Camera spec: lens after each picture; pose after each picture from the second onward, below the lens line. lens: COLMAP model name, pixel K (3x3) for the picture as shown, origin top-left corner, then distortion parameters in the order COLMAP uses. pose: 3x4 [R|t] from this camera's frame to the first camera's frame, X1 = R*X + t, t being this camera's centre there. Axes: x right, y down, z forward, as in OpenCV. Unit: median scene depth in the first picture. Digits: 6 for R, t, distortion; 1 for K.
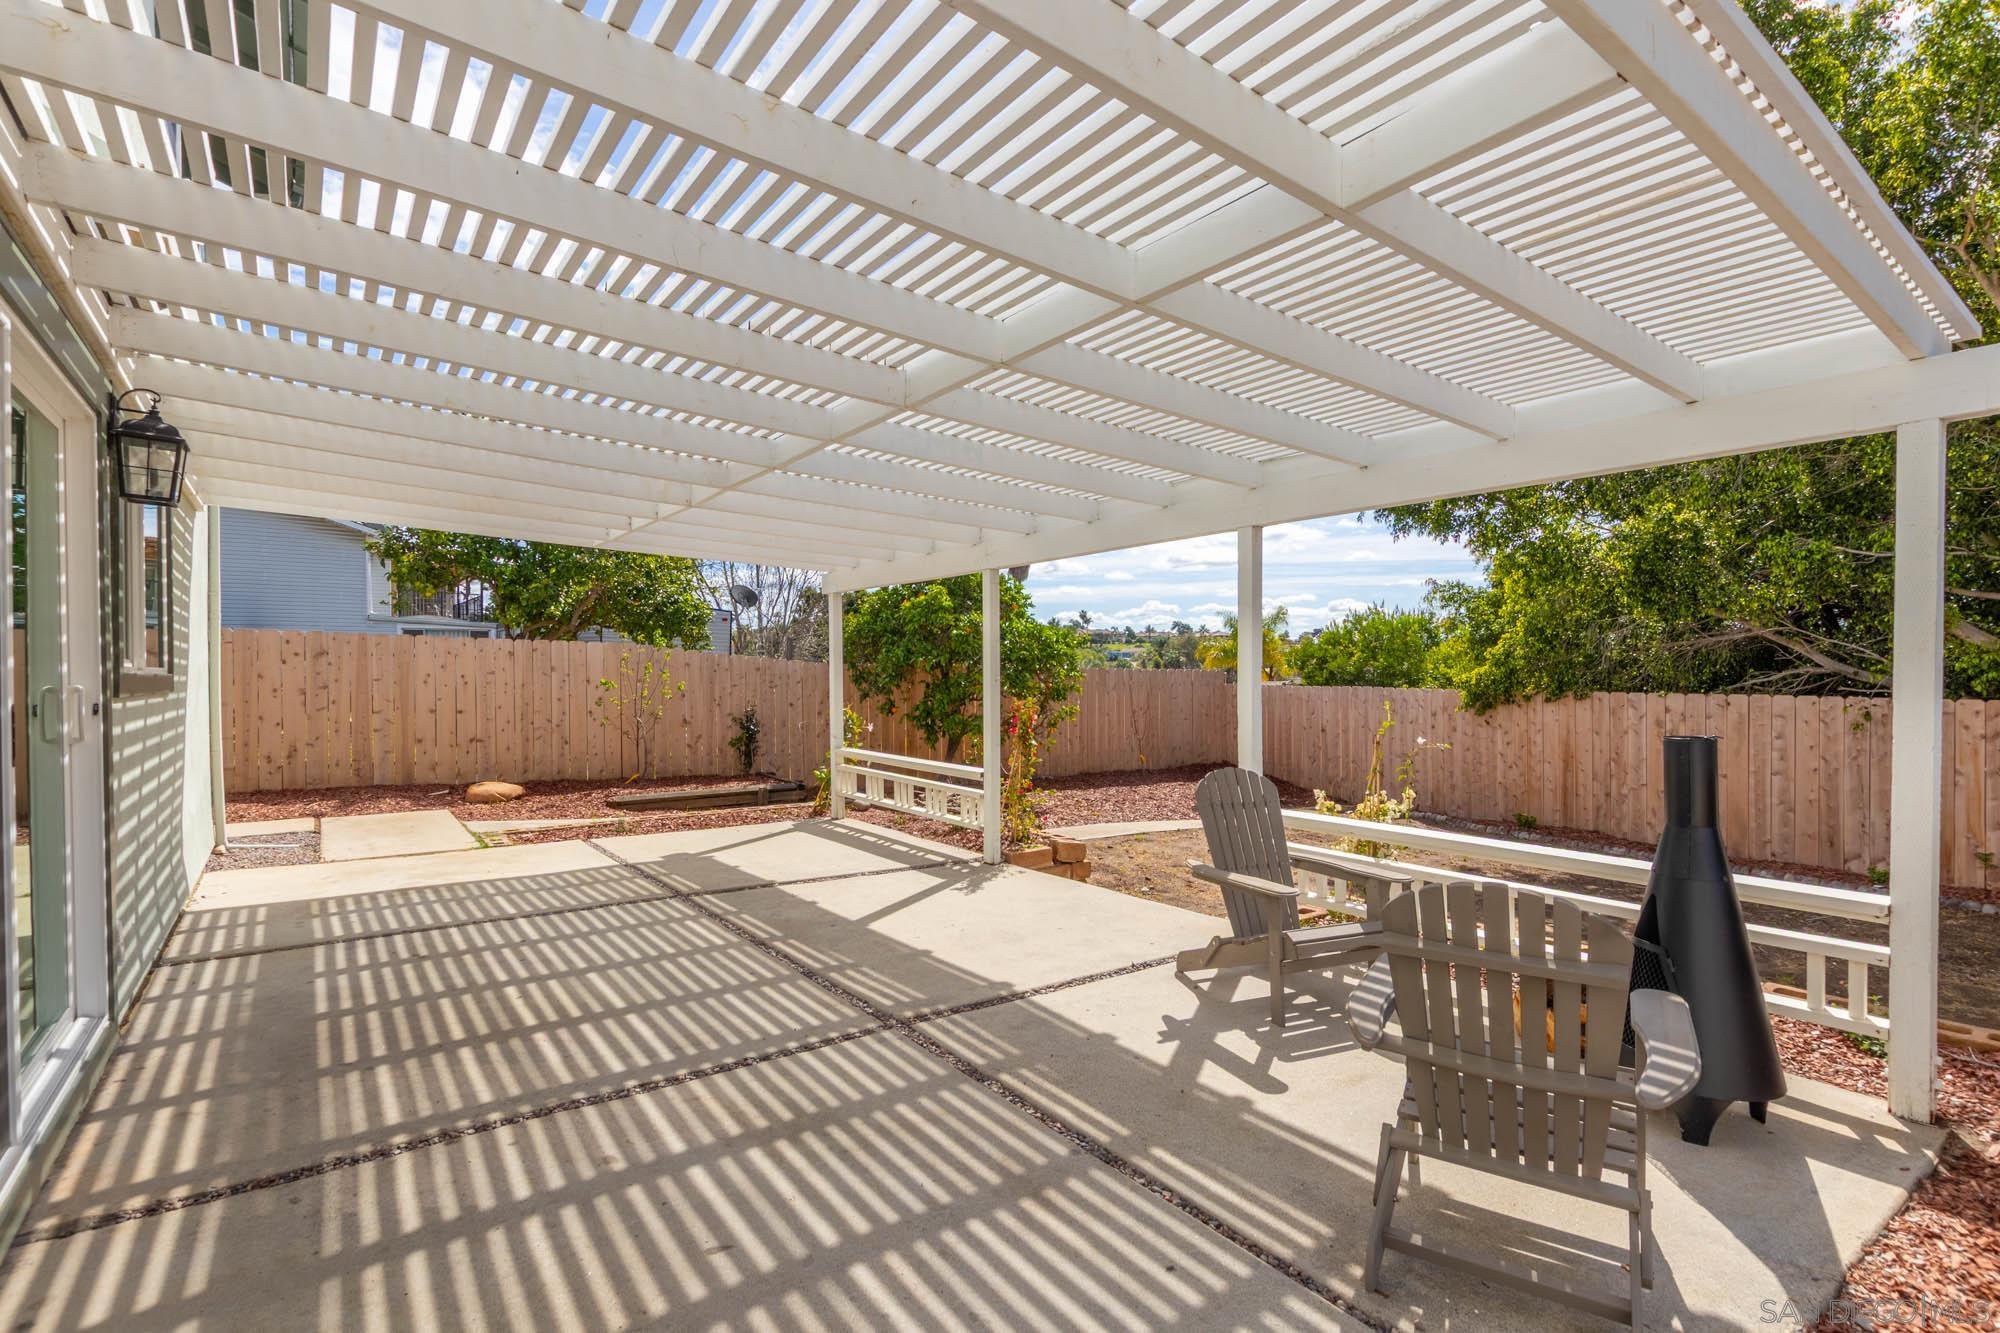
lens RADIAL K [[916.0, 0, 1001.4], [0, 916.0, 673.1], [0, 0, 1]] dist [0.001840, -0.000358]
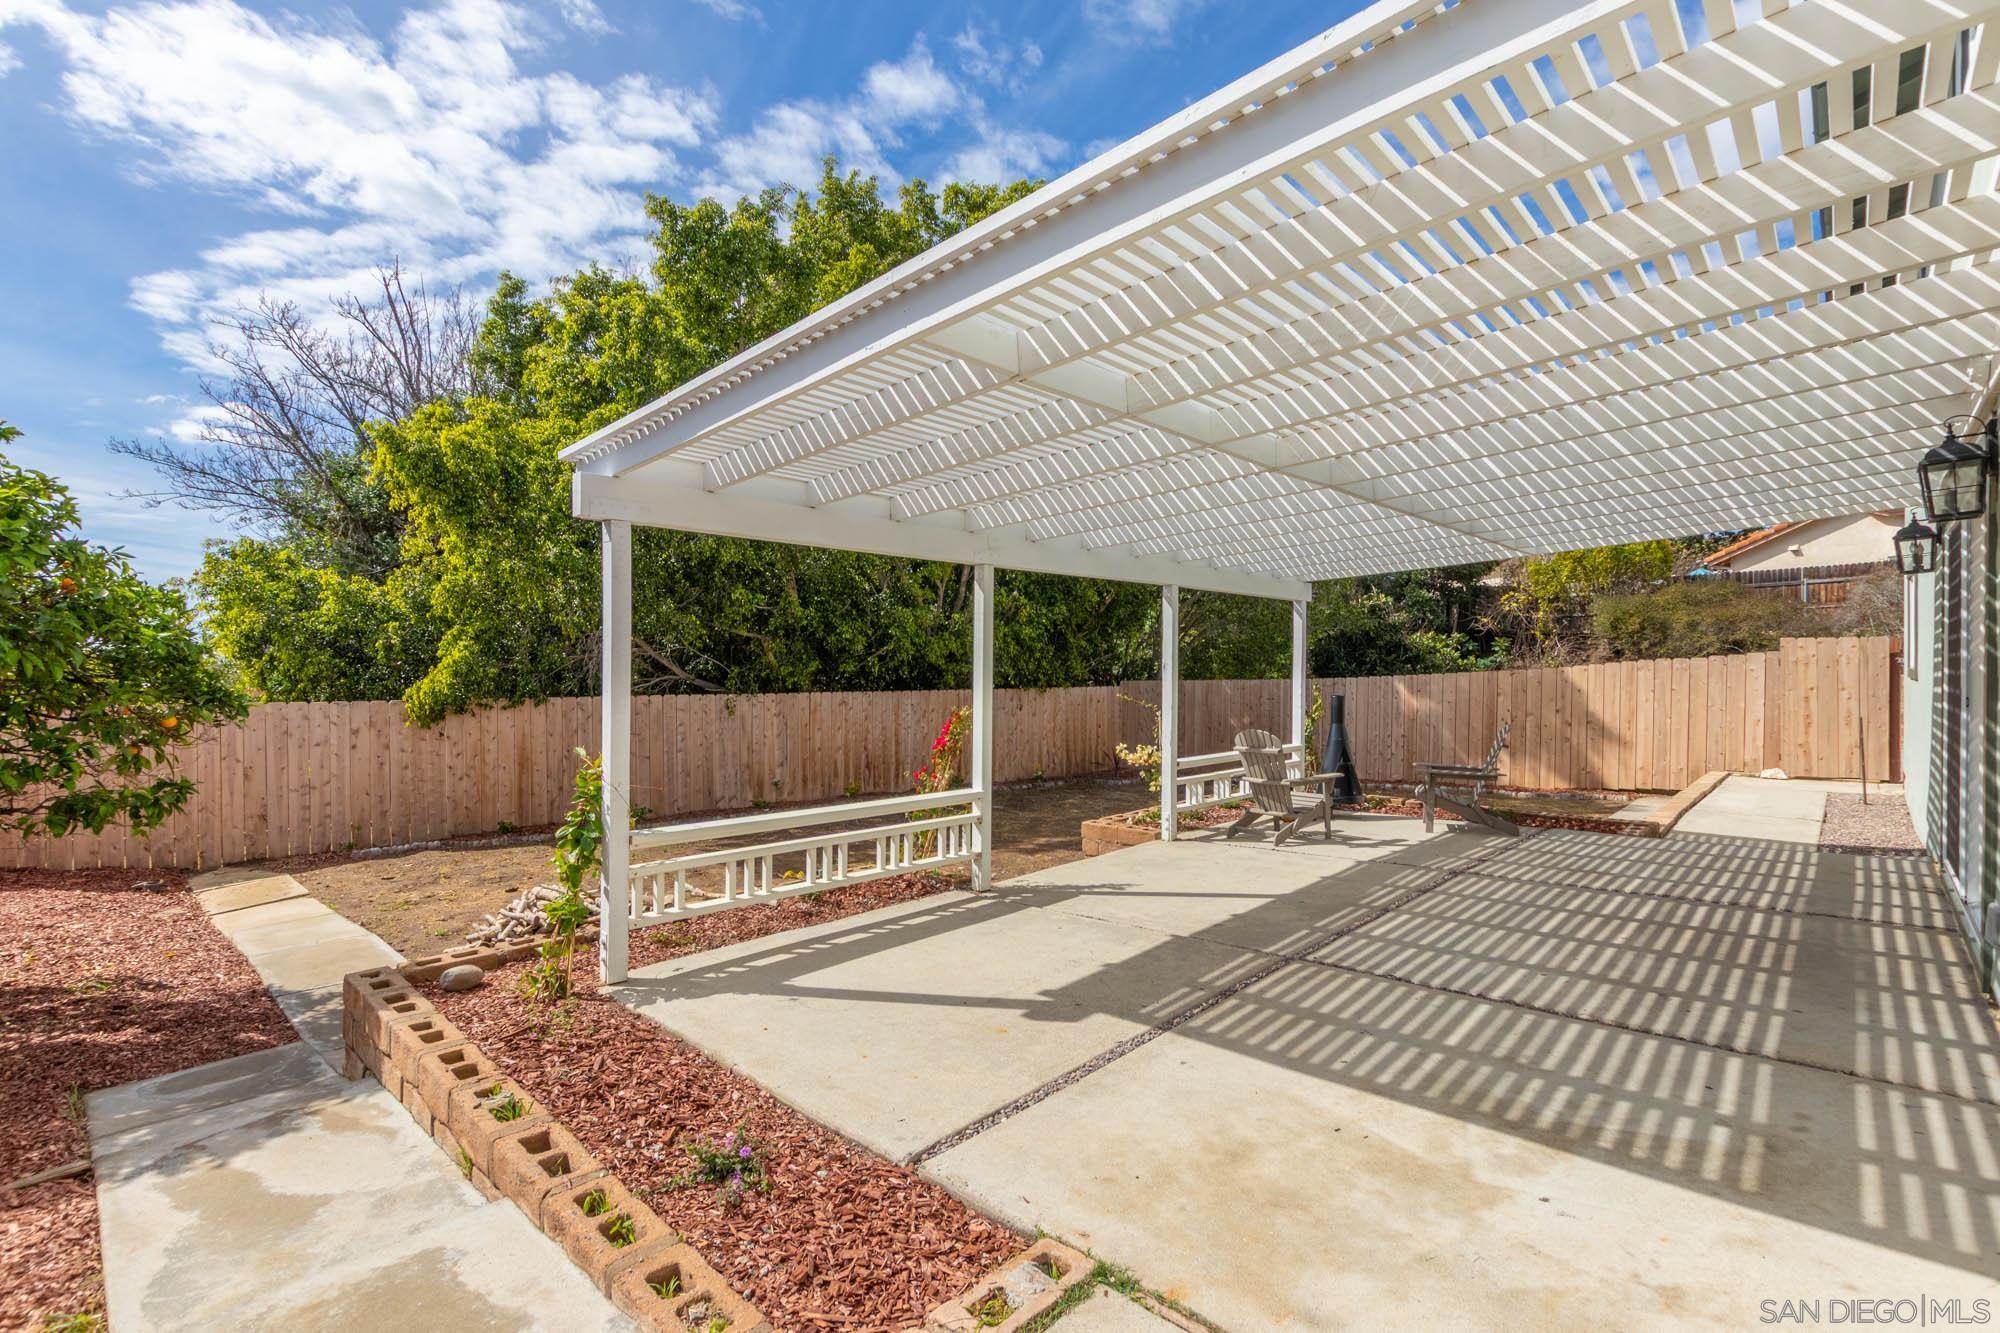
lens RADIAL K [[916.0, 0, 982.1], [0, 916.0, 674.2], [0, 0, 1]] dist [0.001840, -0.000358]
pose [[-0.163530, 0.003276, 0.986533, -0.879789], [0.007025, 0.999973, -0.002156, -0.003092], [-0.986513, 0.006577, -0.163548, 1.120528]]
